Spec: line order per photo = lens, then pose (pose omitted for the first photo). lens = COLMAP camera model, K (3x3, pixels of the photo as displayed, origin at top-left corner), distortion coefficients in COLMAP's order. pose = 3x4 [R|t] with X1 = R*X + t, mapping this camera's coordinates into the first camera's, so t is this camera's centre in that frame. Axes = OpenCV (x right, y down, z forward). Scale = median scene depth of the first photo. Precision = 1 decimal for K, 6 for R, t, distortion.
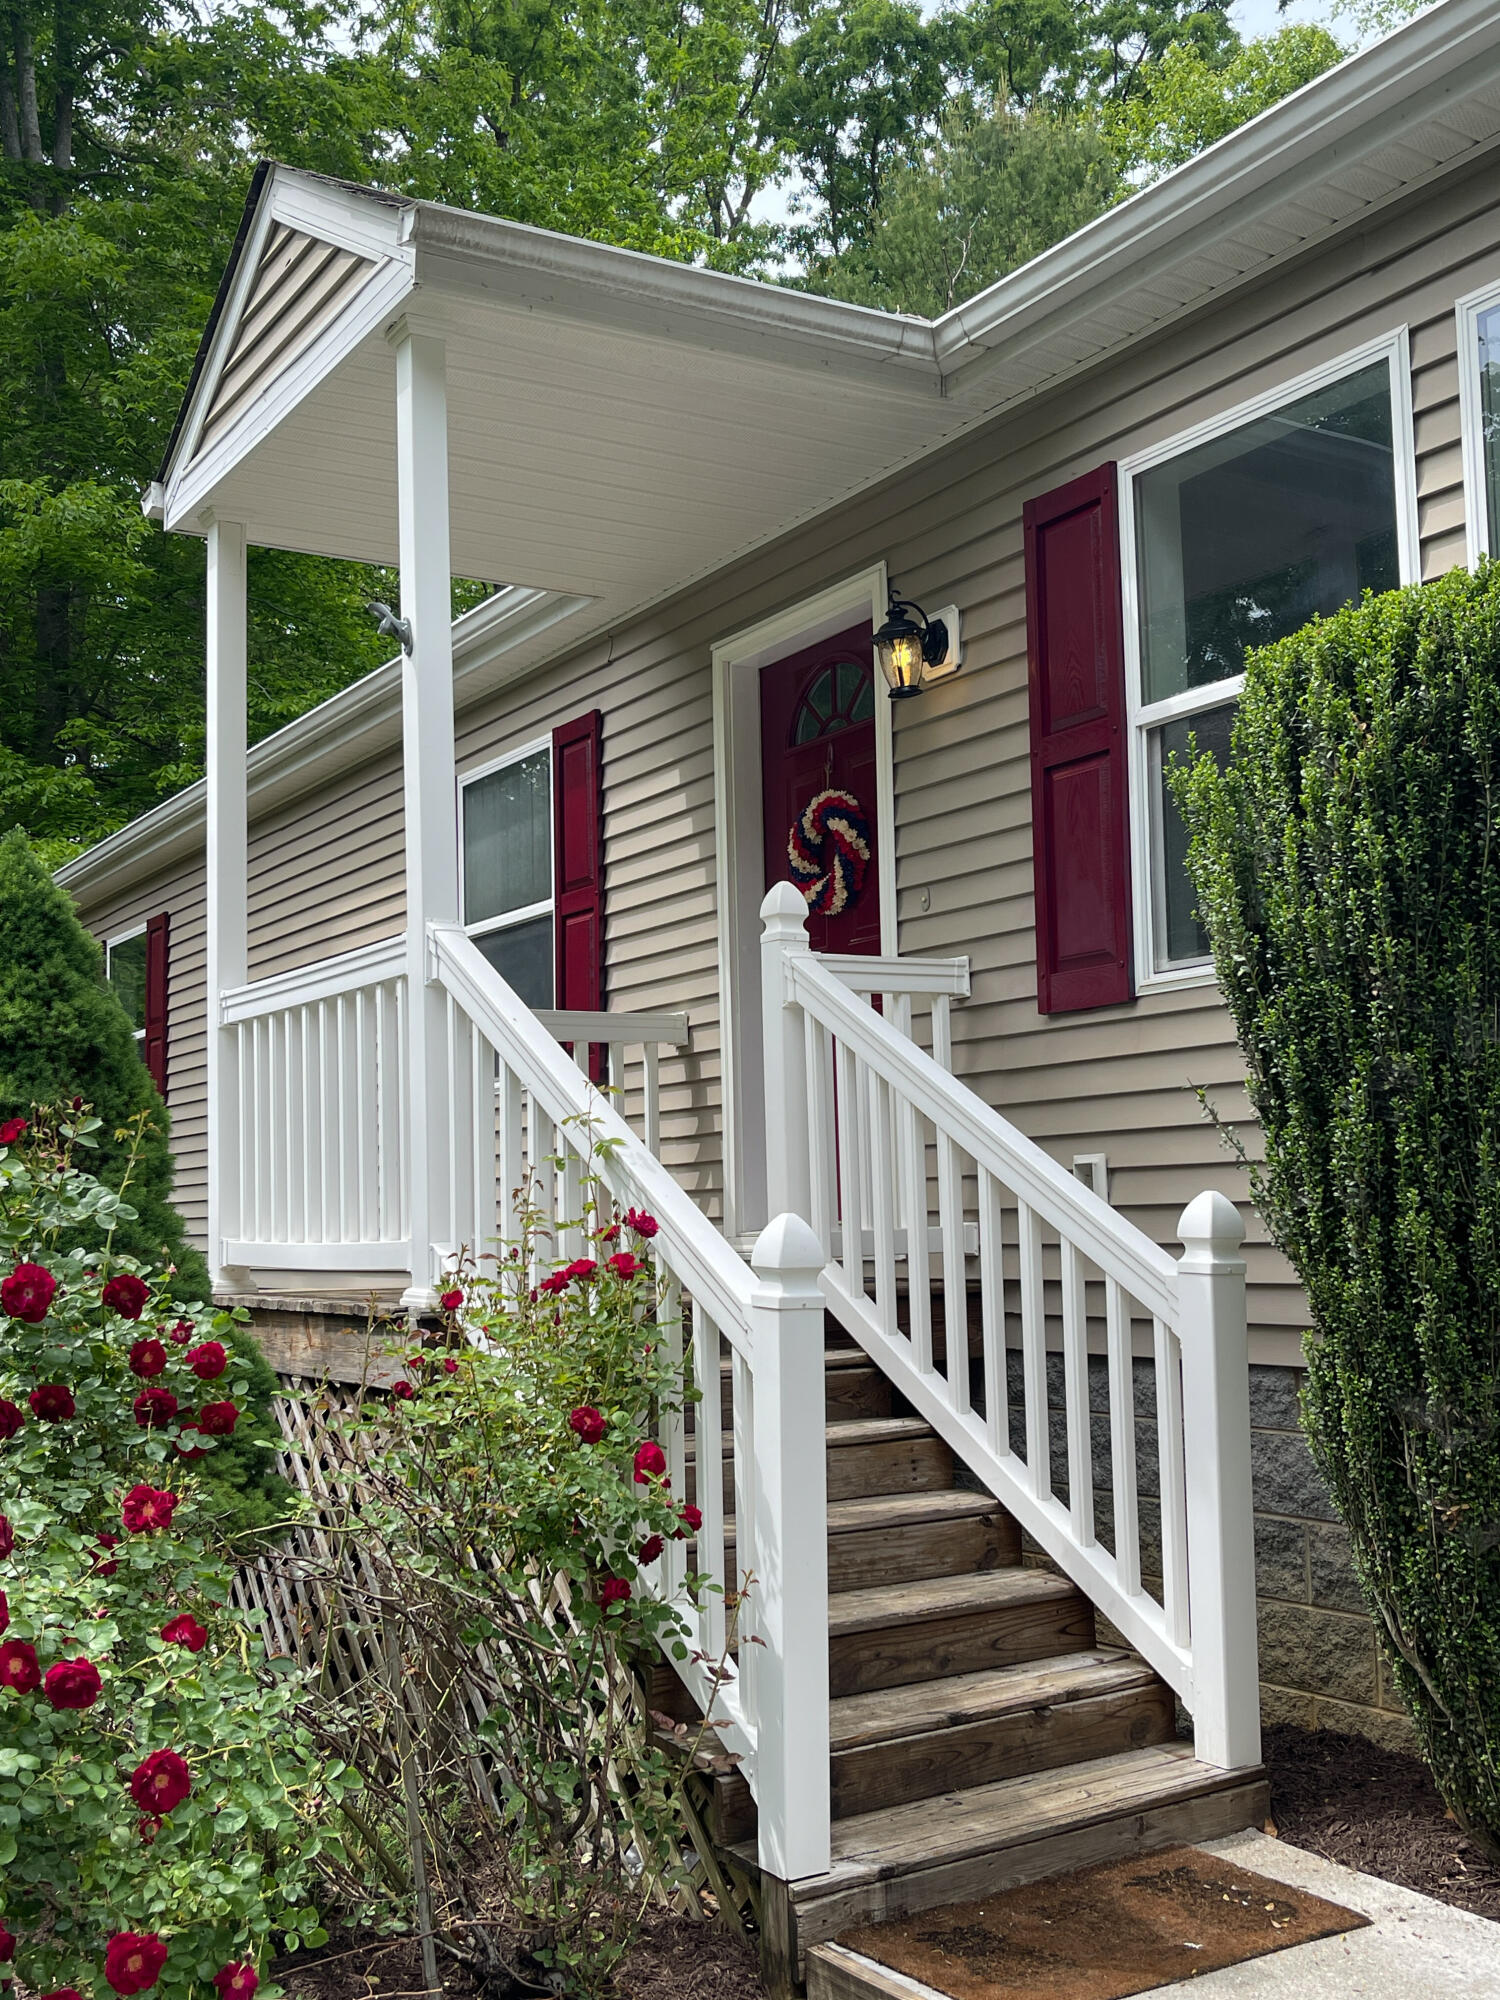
lens RADIAL K [[2027.6, 0, 750.0], [0, 2027.6, 1000.0], [0, 0, 1]] dist [0.098490, -0.002084]
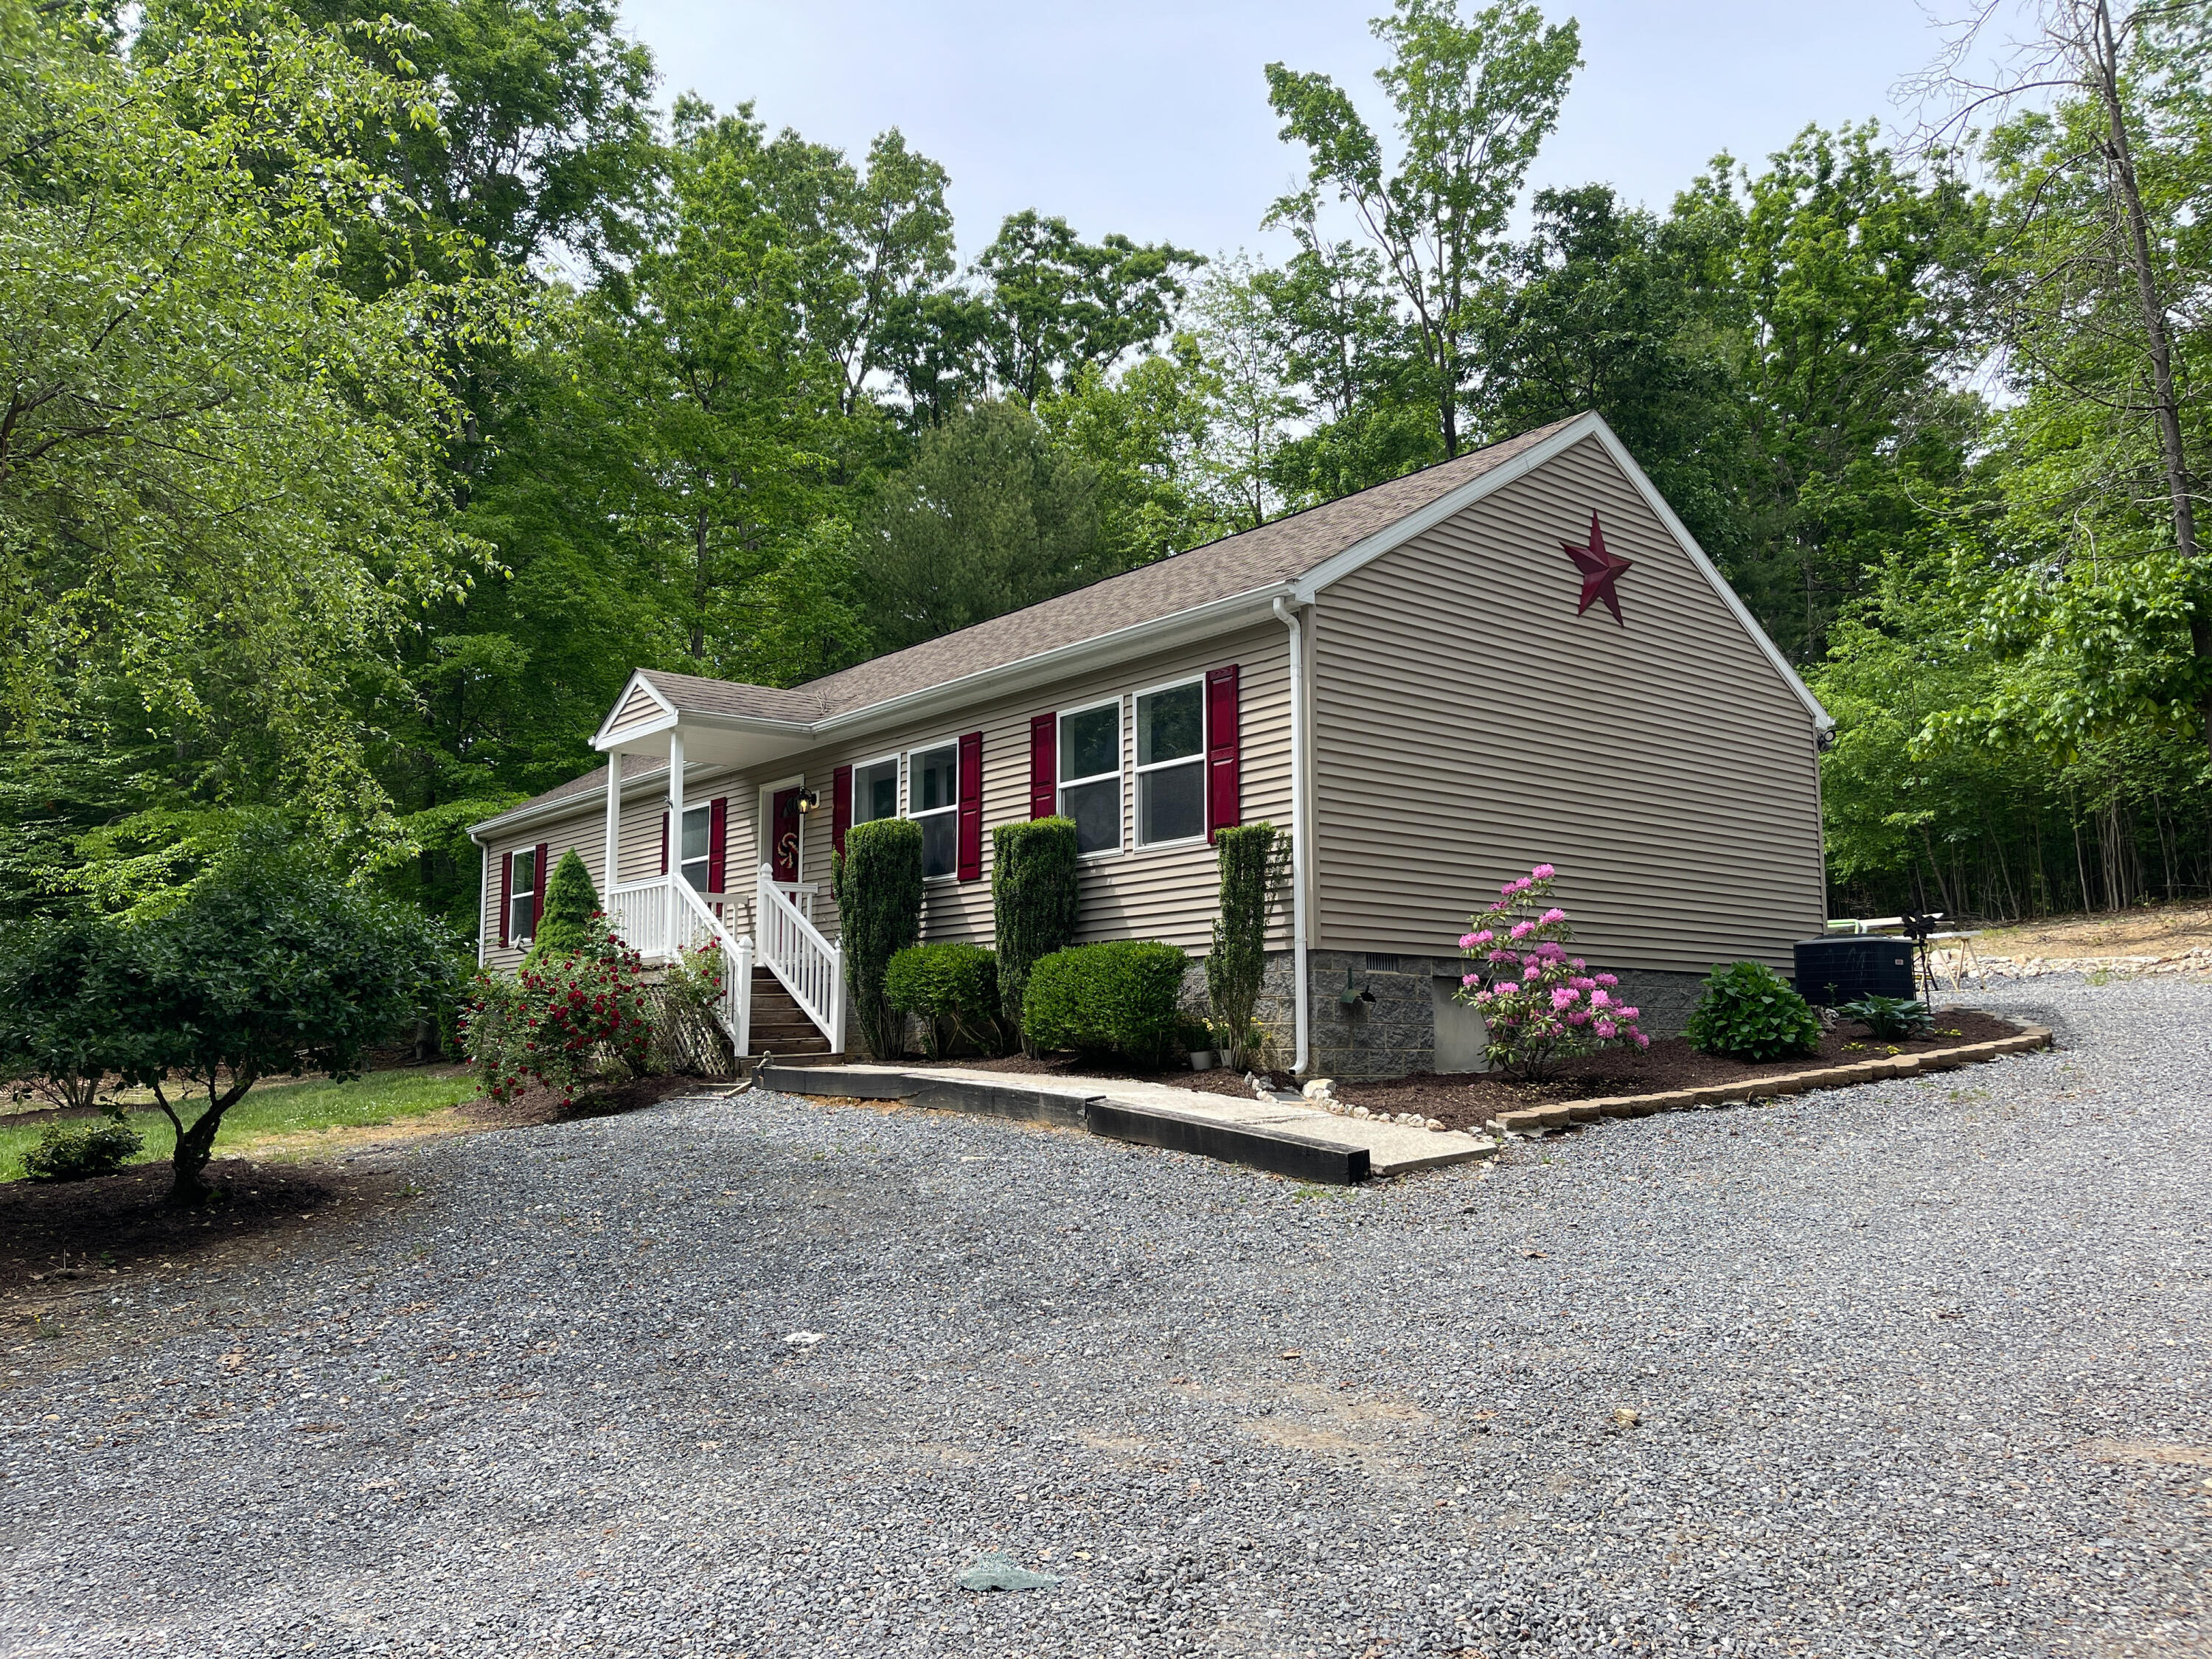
lens RADIAL K [[1657.1, 0, 1106.0], [0, 1657.1, 829.5], [0, 0, 1]] dist [0.076441, -0.002157]
pose [[0.991088, 0.037047, 0.127956, 0.241165], [-0.033397, 0.998975, -0.030555, -0.044670], [-0.128957, 0.026009, 0.991309, -2.158390]]
